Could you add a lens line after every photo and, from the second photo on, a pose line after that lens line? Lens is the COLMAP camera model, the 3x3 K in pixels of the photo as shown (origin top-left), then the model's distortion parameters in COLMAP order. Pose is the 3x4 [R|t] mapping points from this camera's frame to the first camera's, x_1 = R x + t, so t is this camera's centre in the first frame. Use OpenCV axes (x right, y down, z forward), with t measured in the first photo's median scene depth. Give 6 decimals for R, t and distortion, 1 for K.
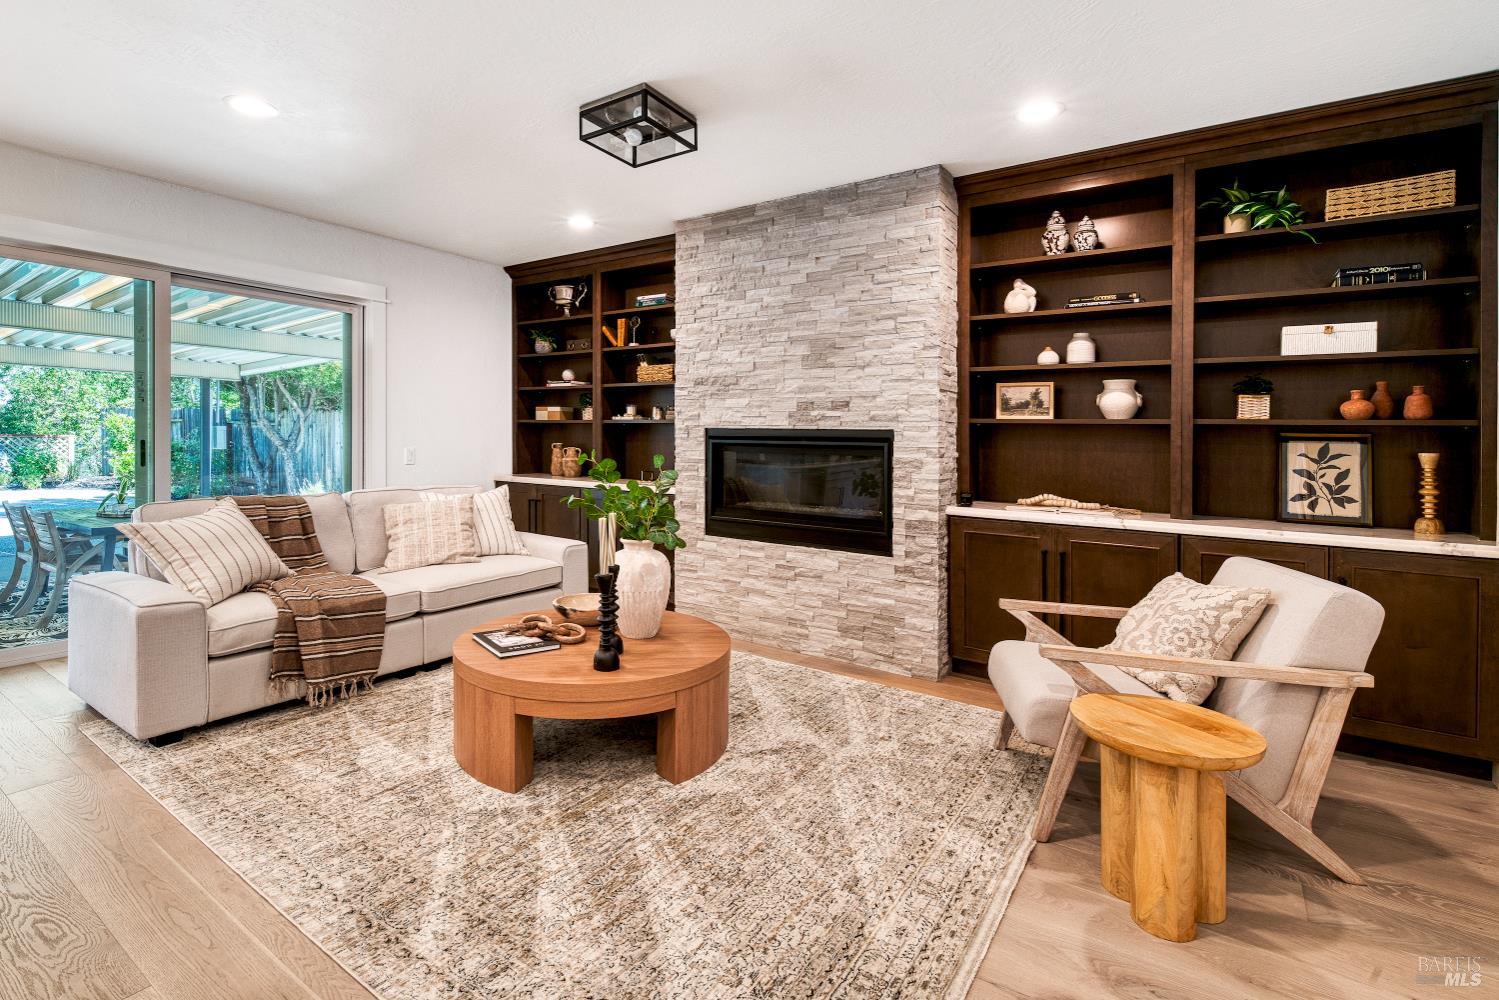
lens RADIAL K [[697.5, 0, 714.0], [0, 697.5, 441.2], [0, 0, 1]] dist [-0.000712, -0.000565]
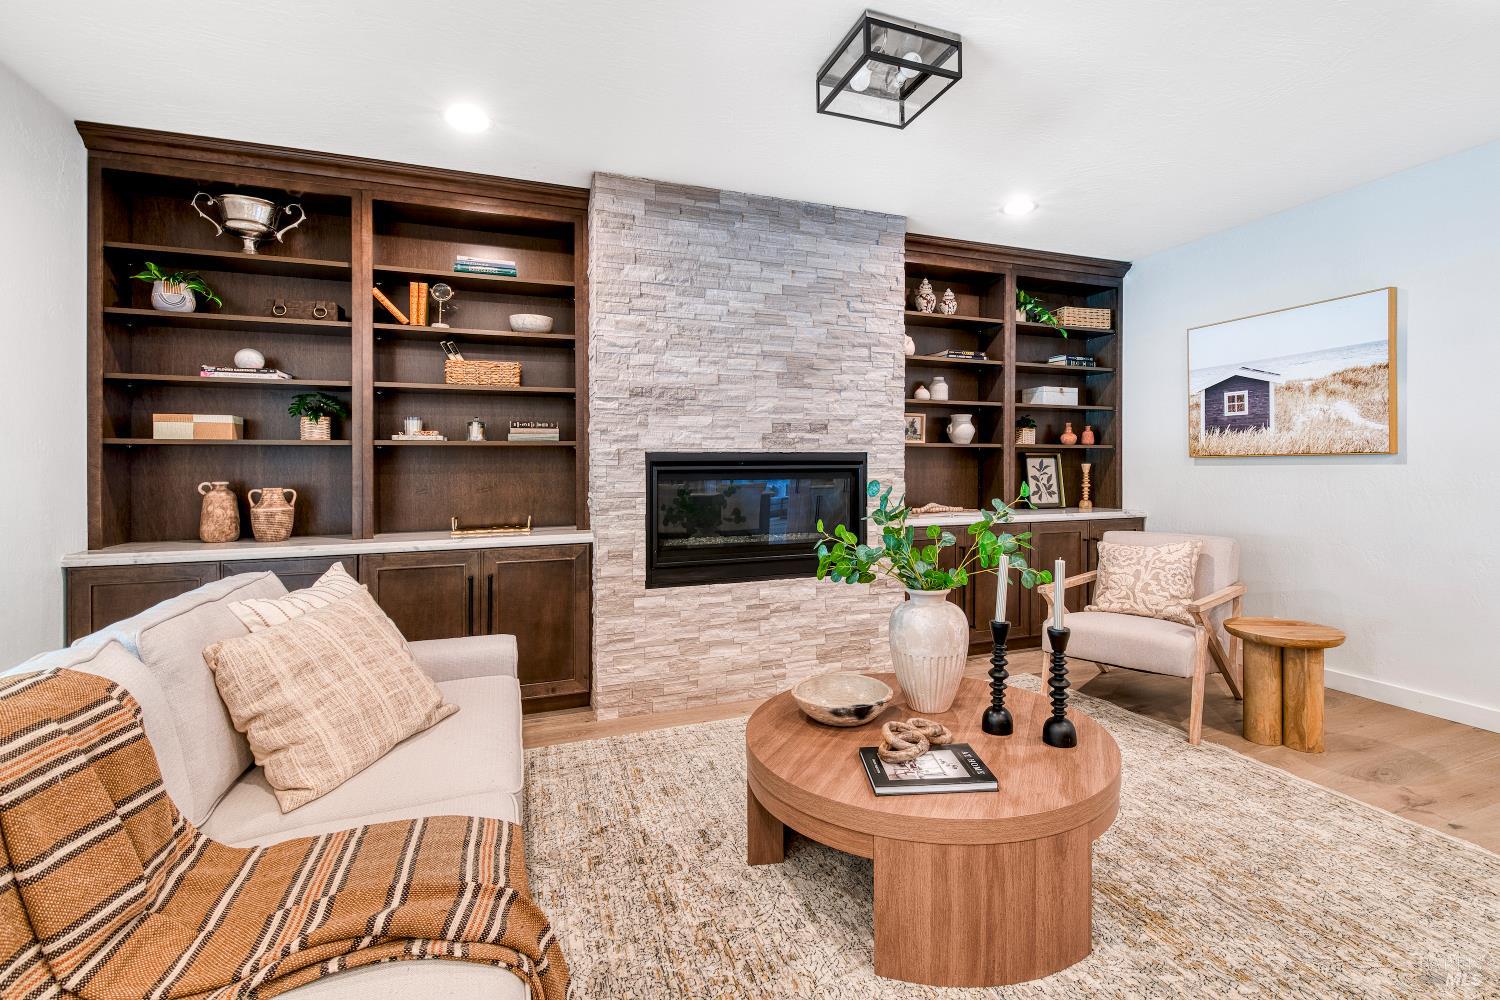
lens RADIAL K [[662.3, 0, 785.1], [0, 662.3, 458.7], [0, 0, 1]] dist [-0.001315, -0.003433]
pose [[0.553926, -0.013245, 0.832460, -0.588098], [0.019842, 0.999799, 0.002704, -0.011163], [-0.832329, 0.015020, 0.554078, 0.498742]]
